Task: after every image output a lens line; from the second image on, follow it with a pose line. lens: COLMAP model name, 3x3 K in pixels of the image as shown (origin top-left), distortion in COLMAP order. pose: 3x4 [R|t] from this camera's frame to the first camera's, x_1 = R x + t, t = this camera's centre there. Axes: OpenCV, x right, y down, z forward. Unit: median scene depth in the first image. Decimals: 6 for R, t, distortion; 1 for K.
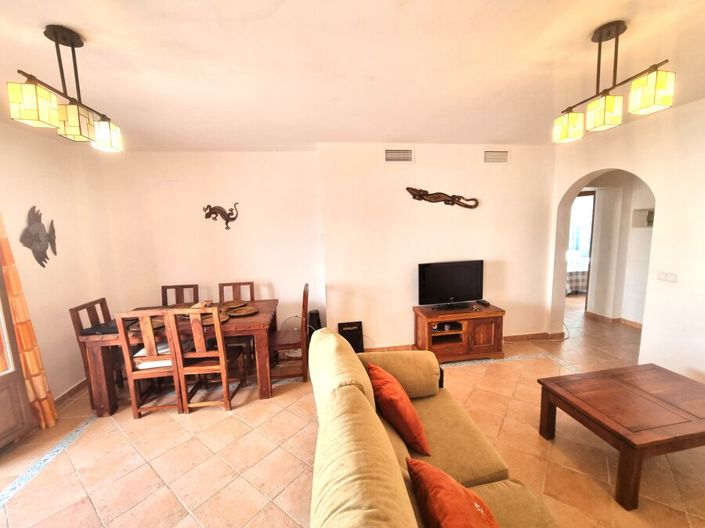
lens RADIAL K [[290.6, 0, 356.3], [0, 290.6, 264.0], [0, 0, 1]] dist [-0.001813, -0.000868]
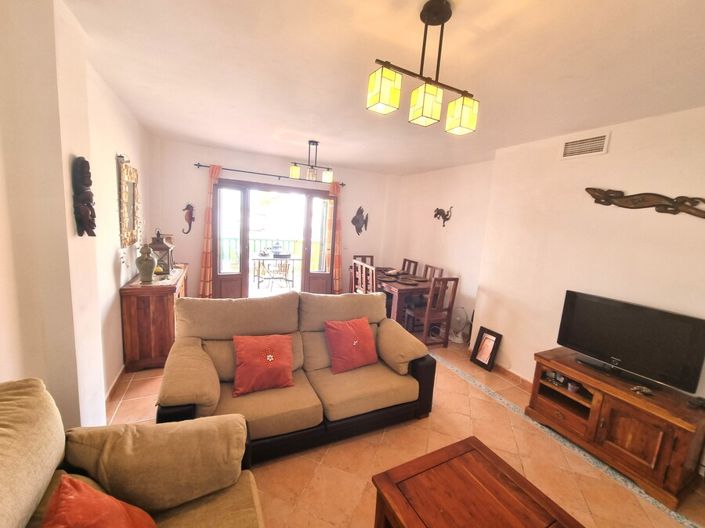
lens RADIAL K [[290.6, 0, 358.4], [0, 290.6, 265.3], [0, 0, 1]] dist [-0.001813, -0.000868]
pose [[0.308220, 0.196697, -0.930758, 0.727647], [-0.214624, 0.967544, 0.133399, -0.045865], [0.926789, 0.158647, 0.340432, 0.239417]]
